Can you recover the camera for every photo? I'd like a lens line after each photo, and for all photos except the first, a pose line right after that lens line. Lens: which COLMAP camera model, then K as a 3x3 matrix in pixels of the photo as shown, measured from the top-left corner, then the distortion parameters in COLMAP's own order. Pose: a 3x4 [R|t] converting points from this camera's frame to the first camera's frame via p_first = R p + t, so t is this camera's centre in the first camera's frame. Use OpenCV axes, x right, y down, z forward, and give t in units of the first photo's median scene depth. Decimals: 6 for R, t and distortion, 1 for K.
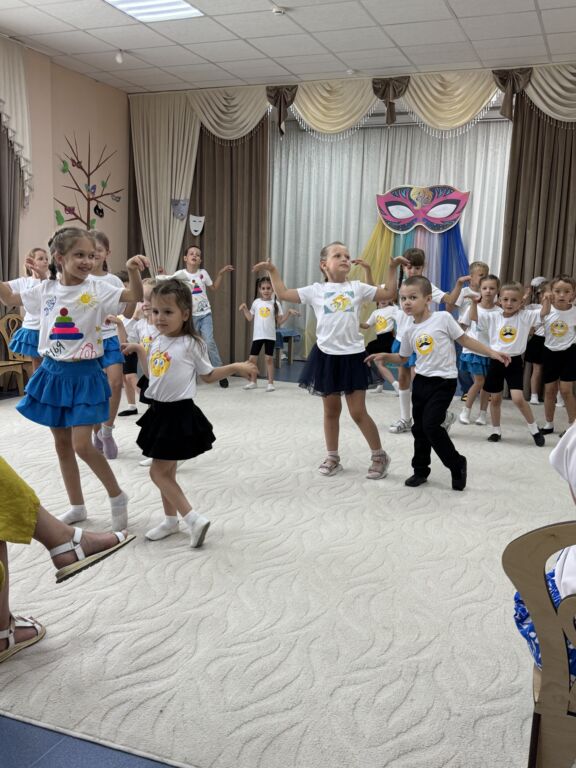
lens RADIAL K [[794.0, 0, 282.8], [0, 794.0, 382.1], [0, 0, 1]] dist [0.080619, 0.000000]
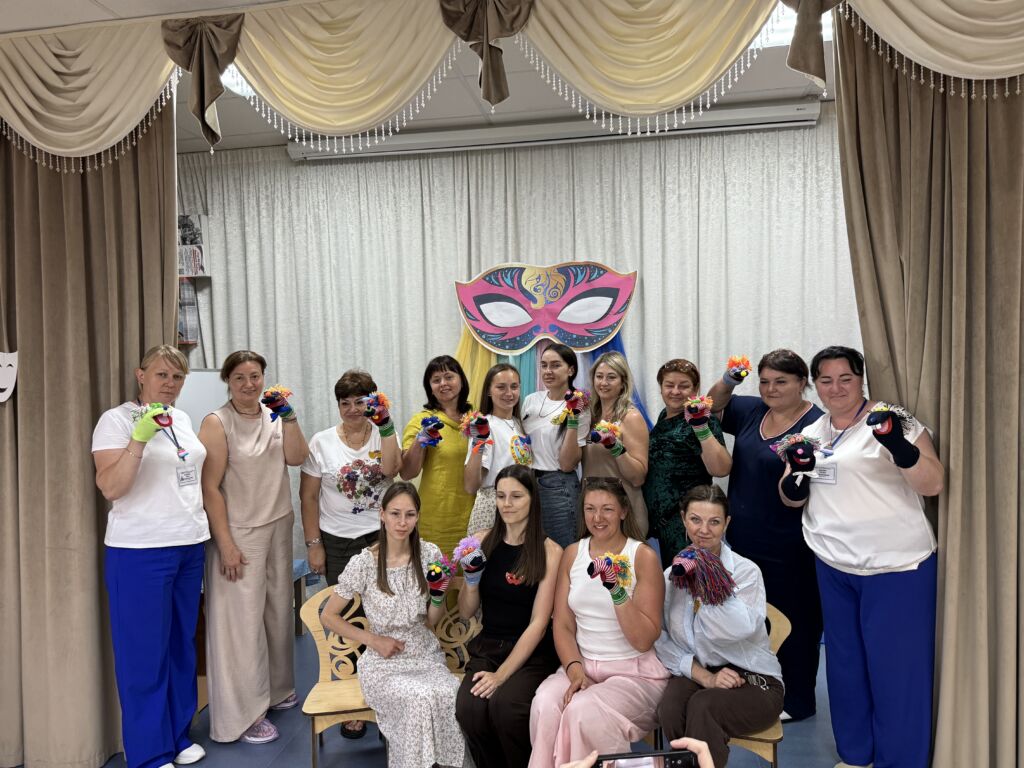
lens RADIAL K [[740.6, 0, 517.4], [0, 740.6, 388.2], [0, 0, 1]] dist [0.058807, 0.000341]
pose [[0.972509, -0.066785, 0.223081, 0.046213], [0.084879, 0.993749, -0.072520, -0.132914], [-0.216844, 0.089461, 0.972099, 0.547758]]
